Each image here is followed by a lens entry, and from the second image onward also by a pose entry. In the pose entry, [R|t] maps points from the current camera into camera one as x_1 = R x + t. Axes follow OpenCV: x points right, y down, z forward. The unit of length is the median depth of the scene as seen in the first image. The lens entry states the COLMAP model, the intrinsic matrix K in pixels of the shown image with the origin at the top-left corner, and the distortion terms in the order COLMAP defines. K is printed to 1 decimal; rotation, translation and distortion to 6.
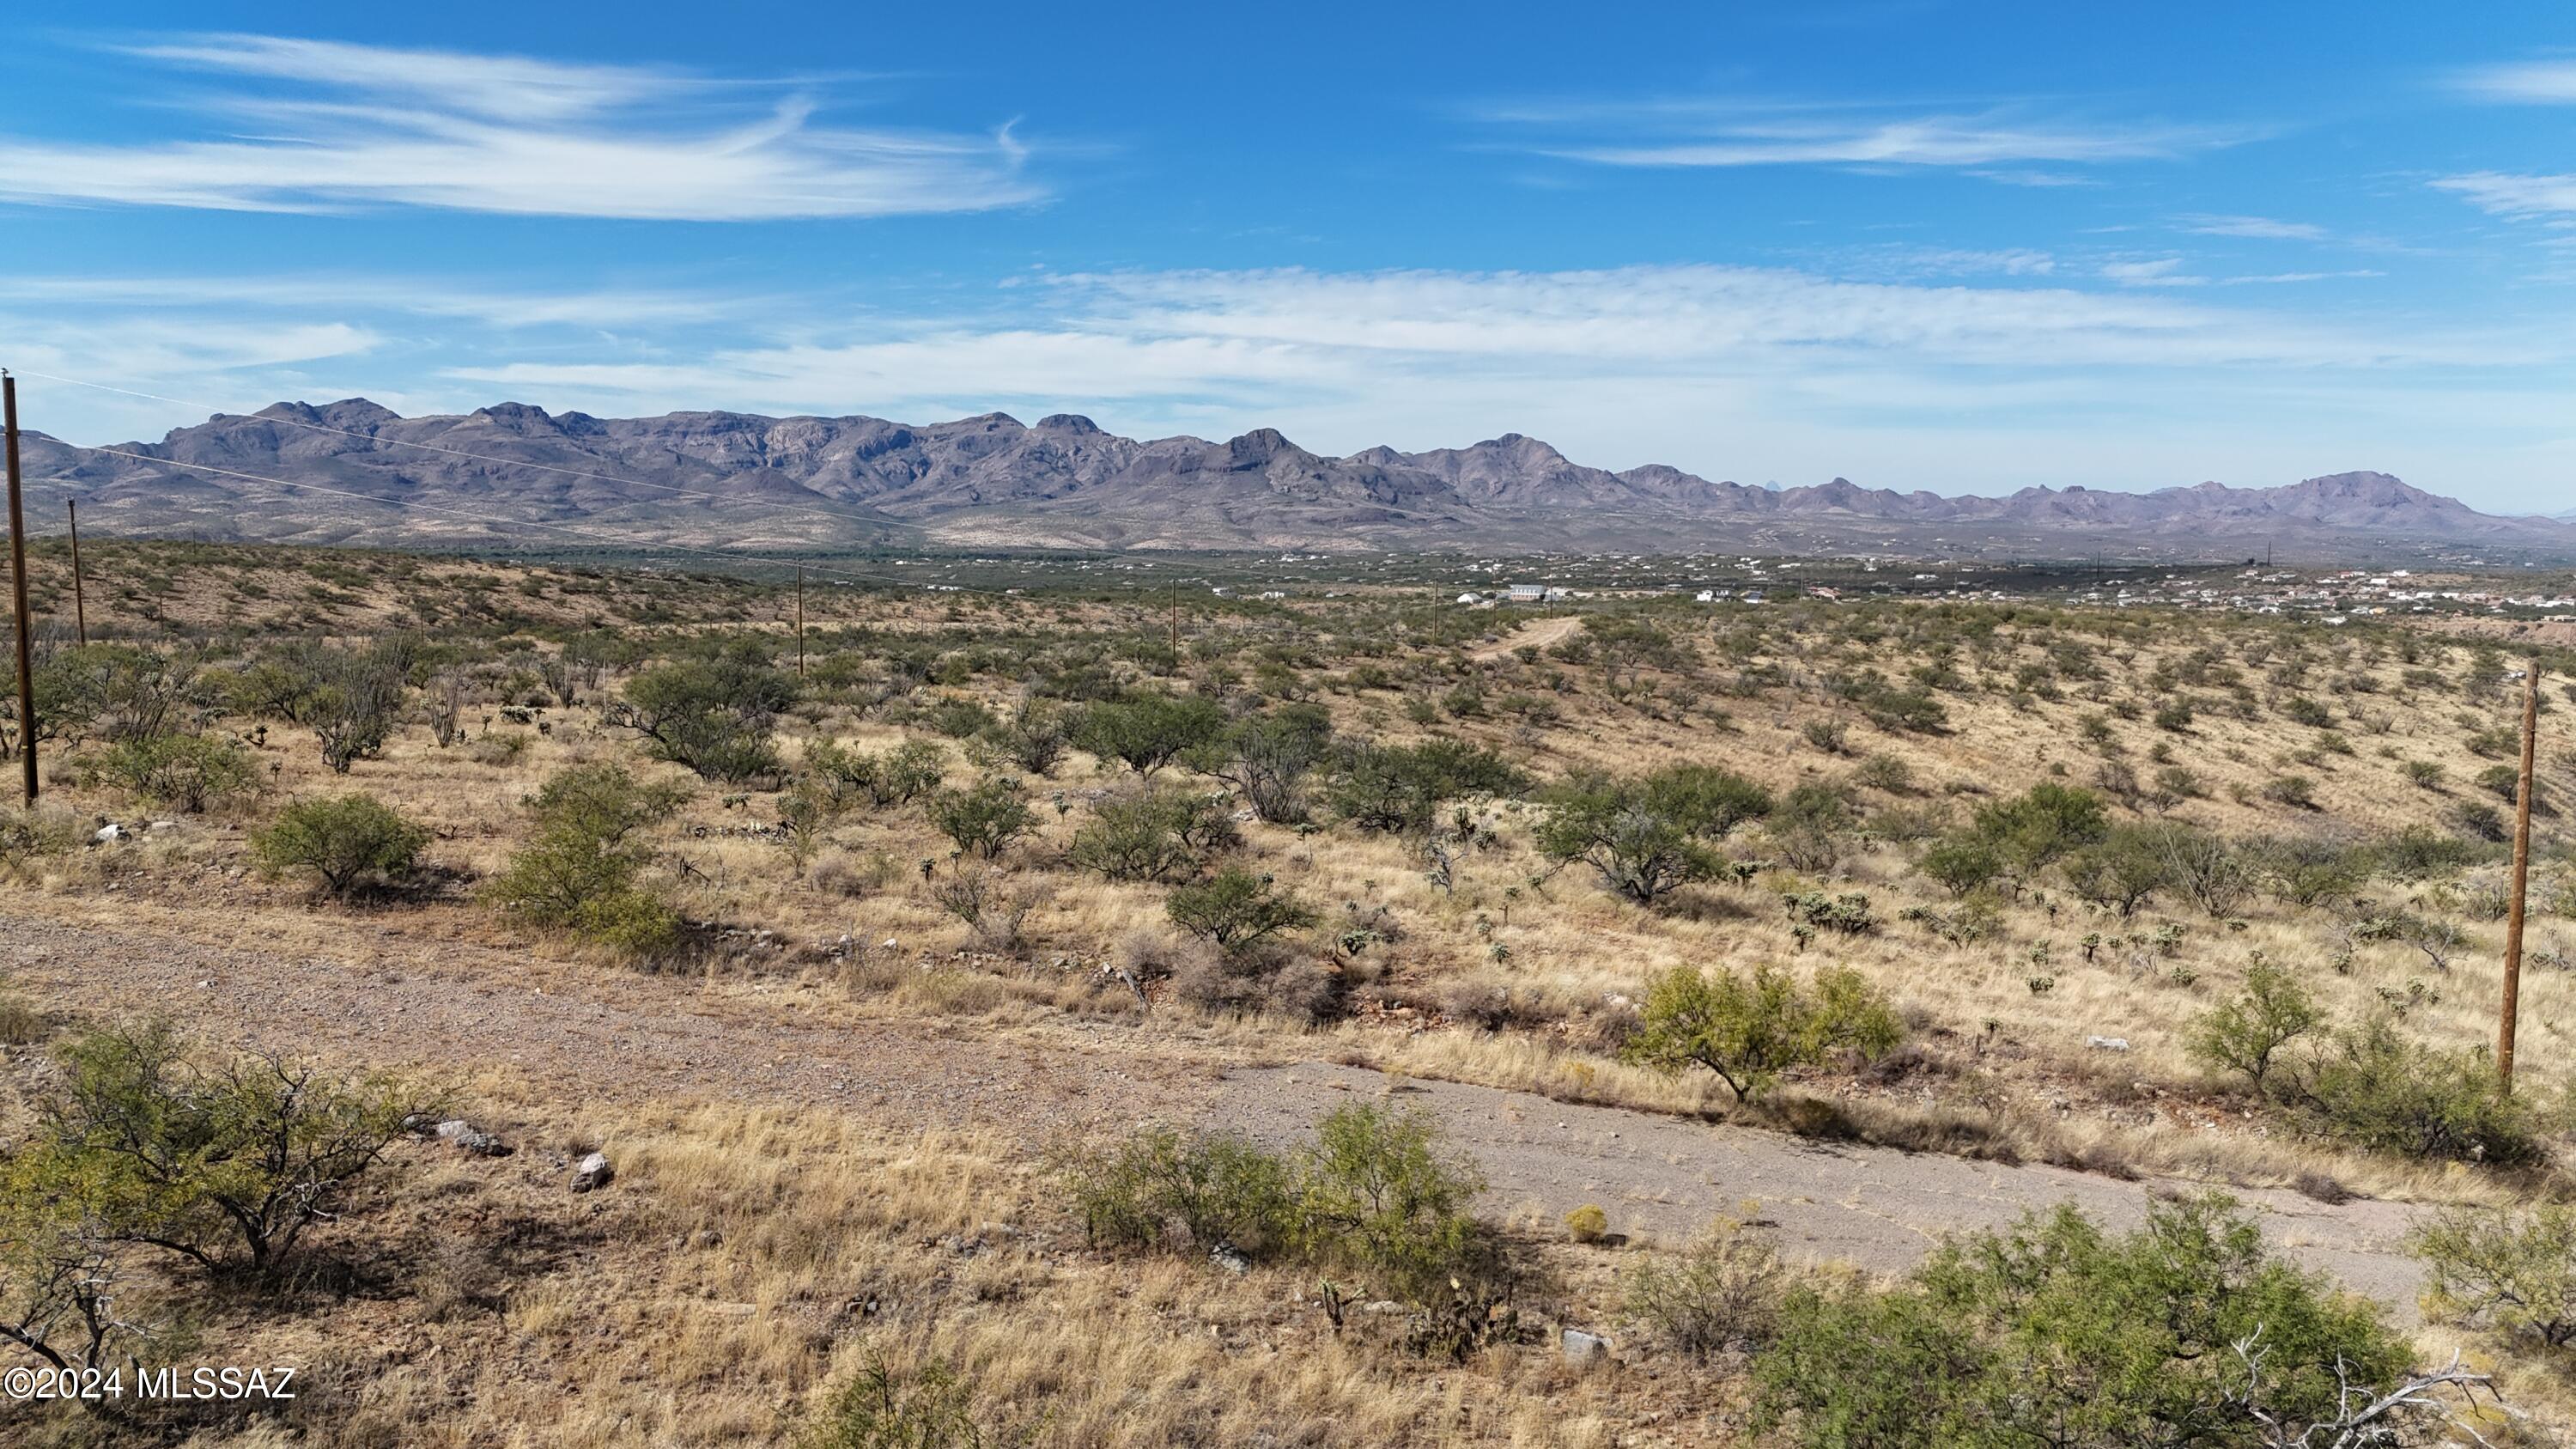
lens RADIAL K [[1907.2, 0, 1277.5], [0, 1907.2, 717.7], [0, 0, 1]] dist [0.066659, -0.075817]
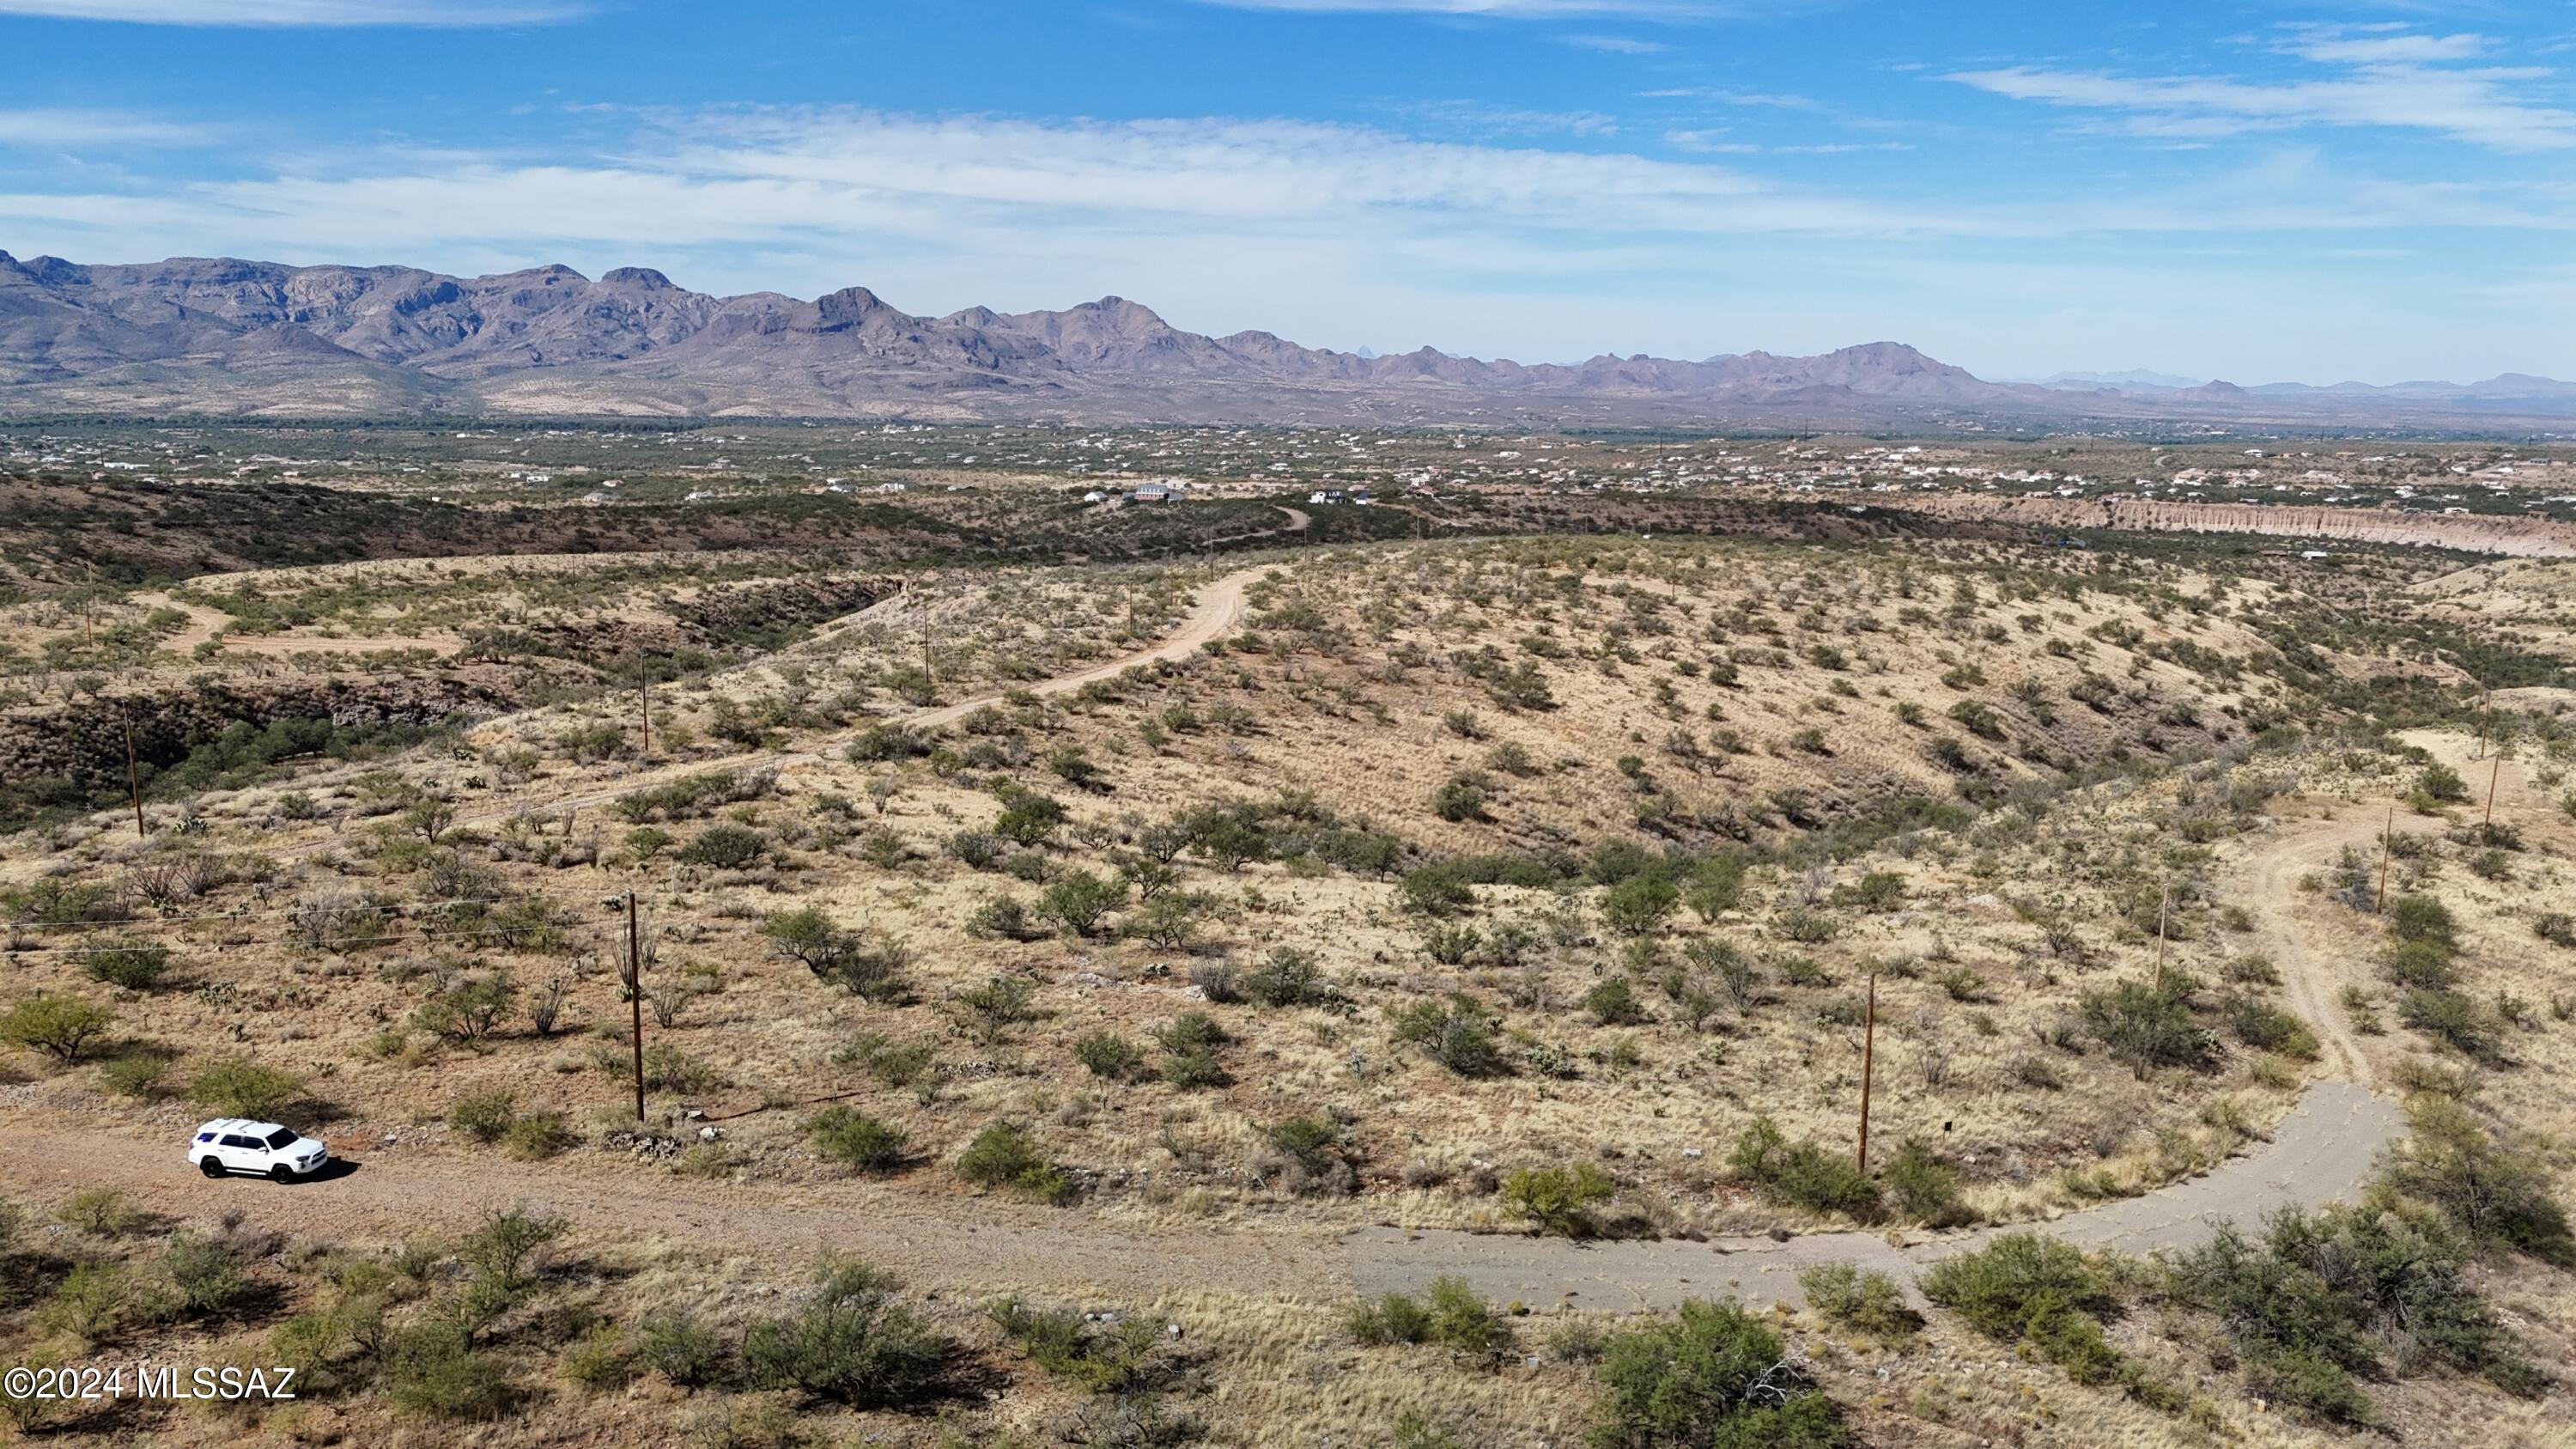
lens RADIAL K [[1908.5, 0, 1288.0], [0, 1908.5, 724.5], [0, 0, 1]] dist [0.094585, -0.107060]
pose [[0.977513, -0.035415, 0.207880, -0.047774], [0.019590, 0.996784, 0.077699, -0.053491], [-0.209963, -0.071879, 0.975063, -0.104658]]
